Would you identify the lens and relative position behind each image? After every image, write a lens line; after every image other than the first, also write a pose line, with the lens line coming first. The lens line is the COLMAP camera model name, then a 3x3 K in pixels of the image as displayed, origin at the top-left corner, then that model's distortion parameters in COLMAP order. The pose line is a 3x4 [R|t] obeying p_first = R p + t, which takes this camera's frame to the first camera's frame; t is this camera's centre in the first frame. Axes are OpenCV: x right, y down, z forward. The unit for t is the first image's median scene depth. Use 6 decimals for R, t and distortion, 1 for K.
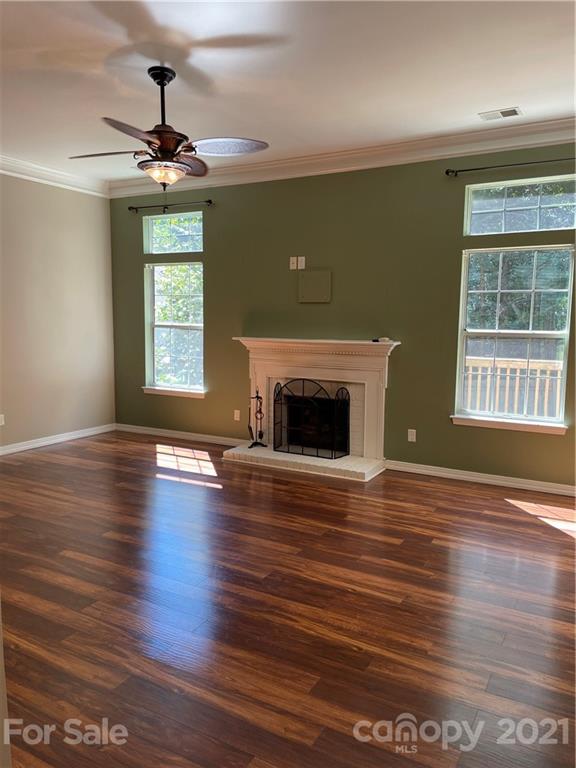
lens RADIAL K [[579.1, 0, 287.8], [0, 579.1, 384.0], [0, 0, 1]] dist [0.098392, -0.128817]
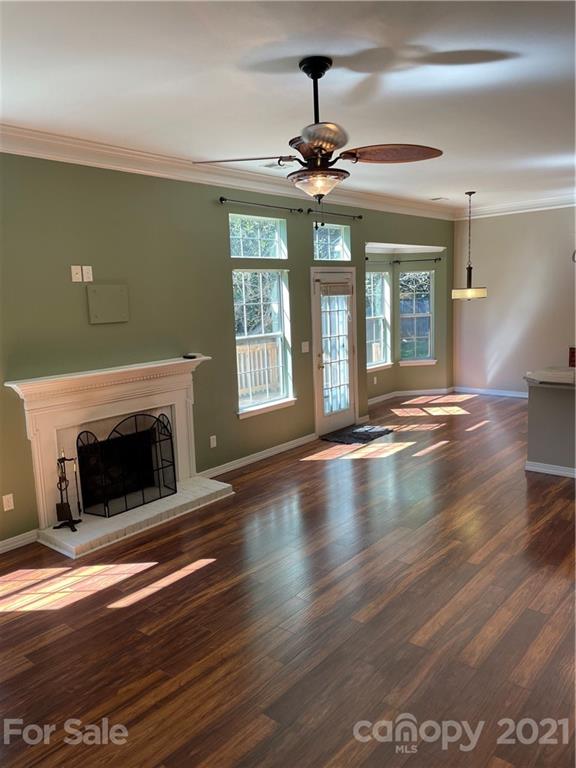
lens RADIAL K [[579.1, 0, 289.1], [0, 579.1, 377.8], [0, 0, 1]] dist [0.098392, -0.128817]
pose [[0.182775, -0.159124, 0.970192, -0.818616], [0.158659, 0.978655, 0.130622, -0.150673], [-0.970268, 0.130056, 0.204120, 0.679865]]
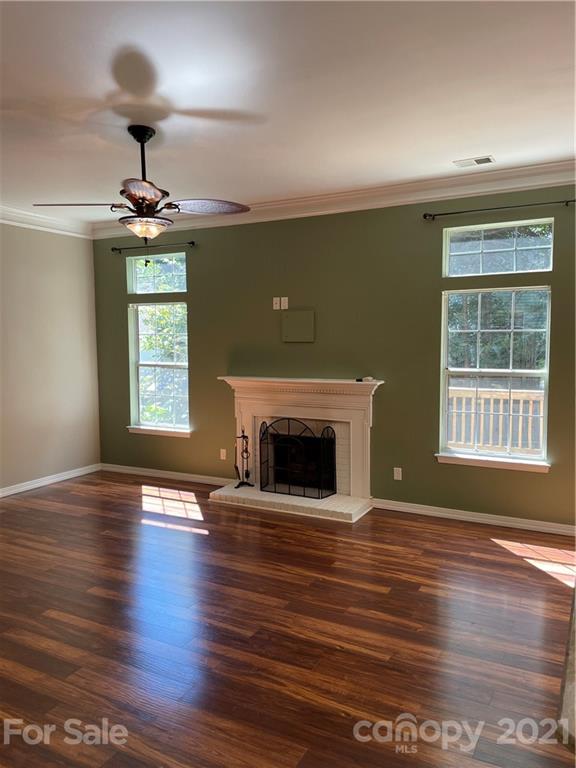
lens RADIAL K [[579.1, 0, 287.5], [0, 579.1, 387.4], [0, 0, 1]] dist [0.098392, -0.128817]
pose [[0.999591, -0.019560, 0.020883, 0.005451], [0.020155, 0.999387, -0.028631, -0.038148], [-0.020310, 0.029041, 0.999372, -0.003590]]
